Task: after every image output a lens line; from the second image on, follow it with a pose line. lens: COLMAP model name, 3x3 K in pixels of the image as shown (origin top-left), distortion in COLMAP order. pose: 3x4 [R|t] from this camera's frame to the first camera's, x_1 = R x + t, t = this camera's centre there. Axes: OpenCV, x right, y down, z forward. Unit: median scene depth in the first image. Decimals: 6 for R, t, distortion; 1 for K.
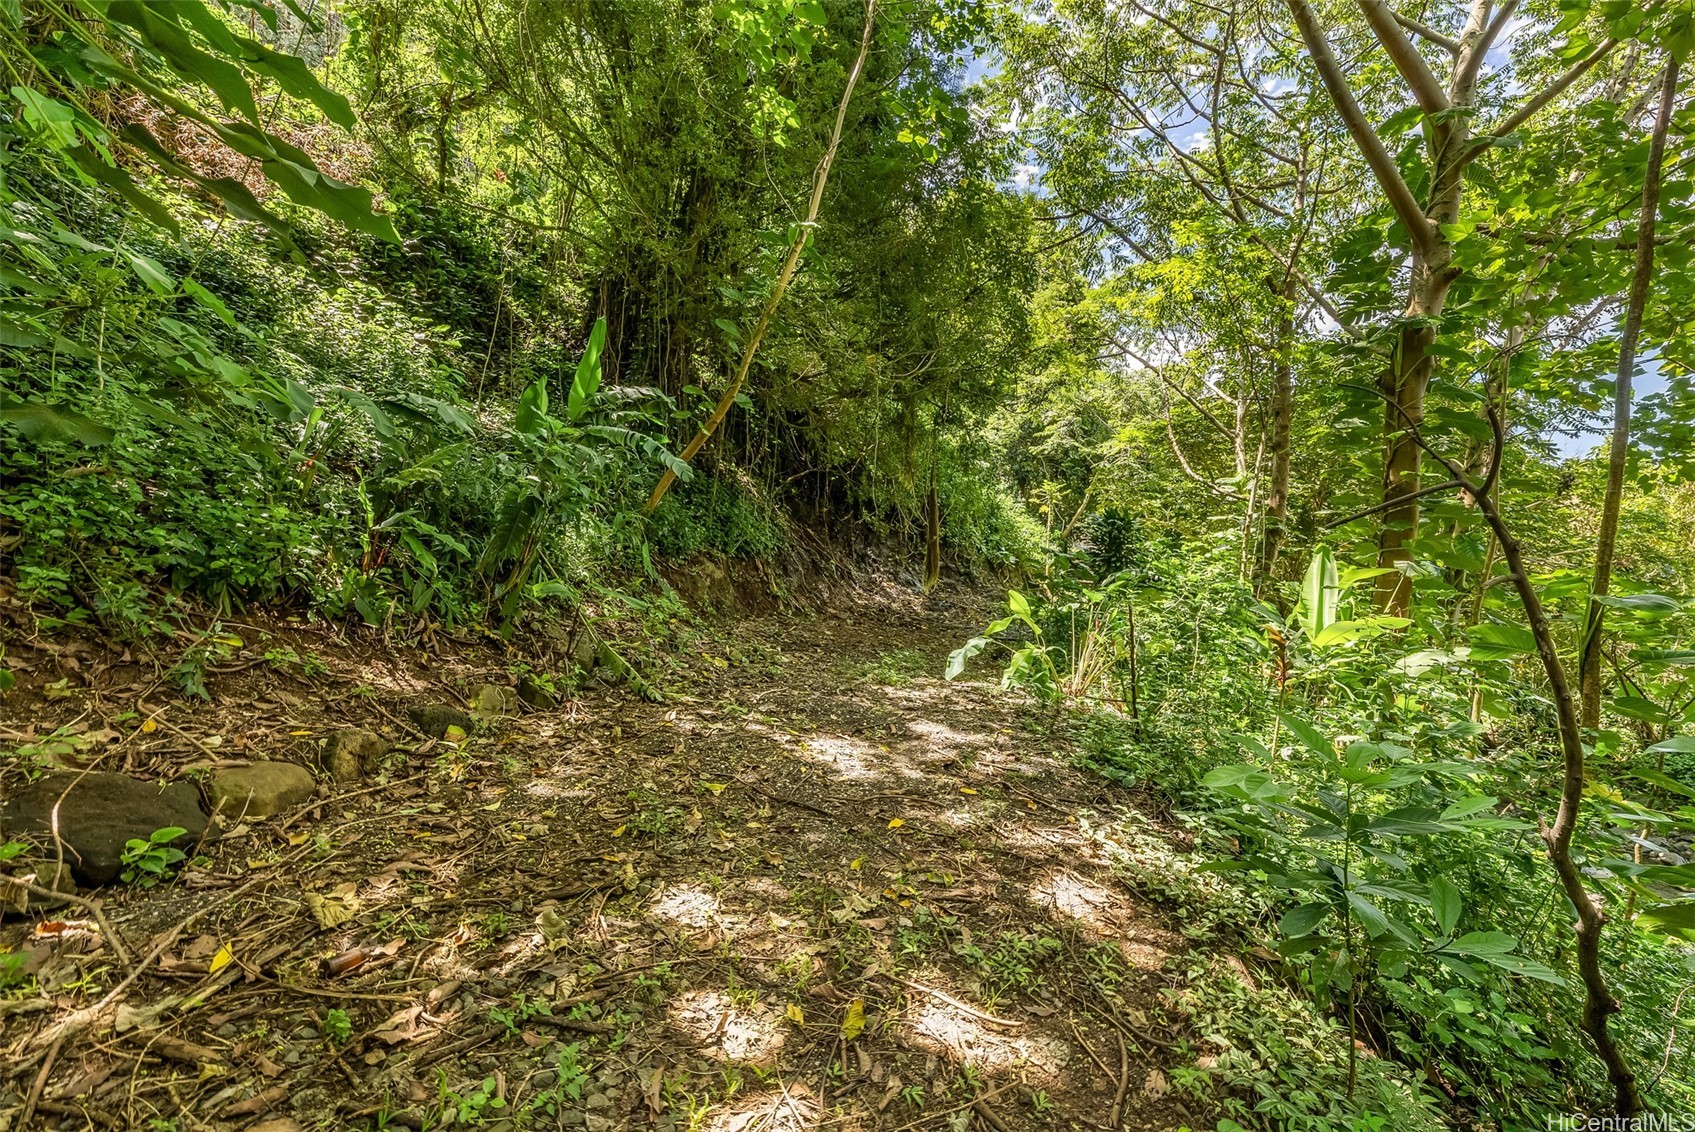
lens RADIAL K [[711.1, 0, 847.5], [0, 711.1, 566.0], [0, 0, 1]] dist [0.000667, -0.000123]
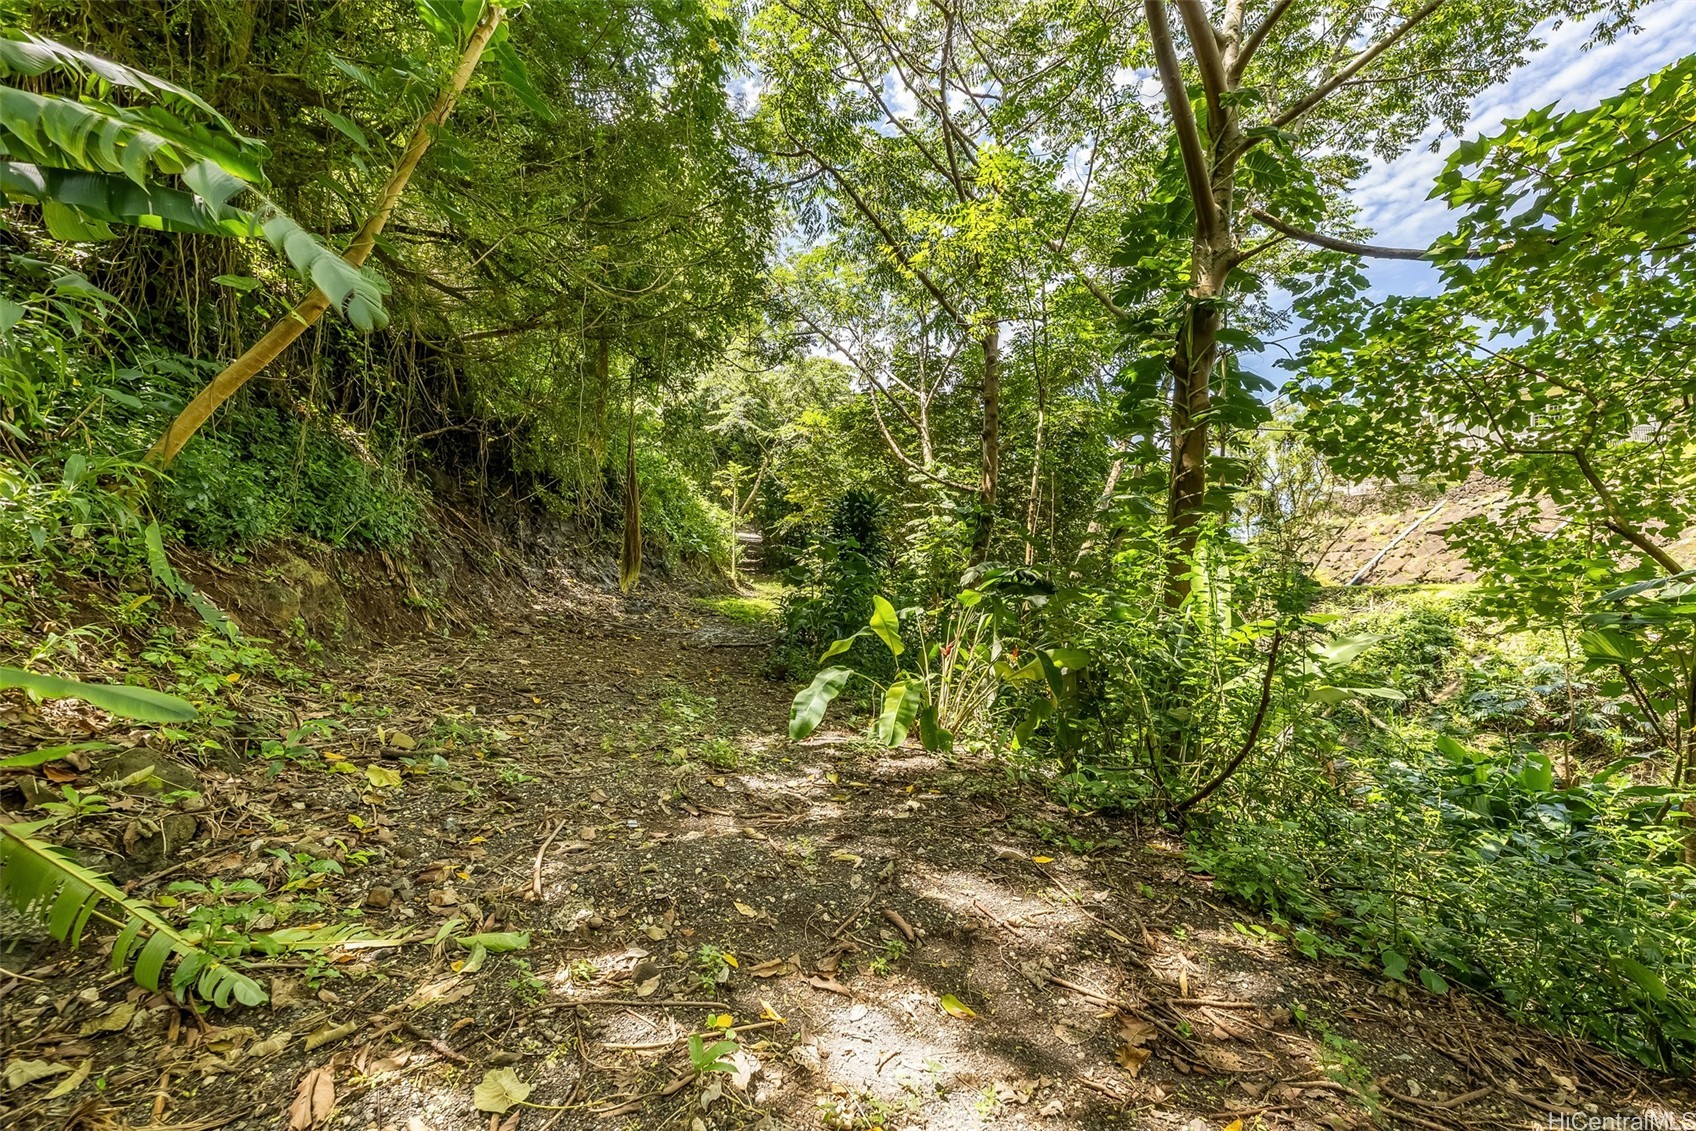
lens RADIAL K [[711.5, 0, 848.0], [0, 711.5, 565.5], [0, 0, 1]] dist [0.000667, -0.000123]
pose [[0.875106, -0.018789, 0.483567, -0.070635], [0.010520, 0.999748, 0.019807, -0.005403], [-0.483817, -0.012247, 0.875083, 0.231785]]
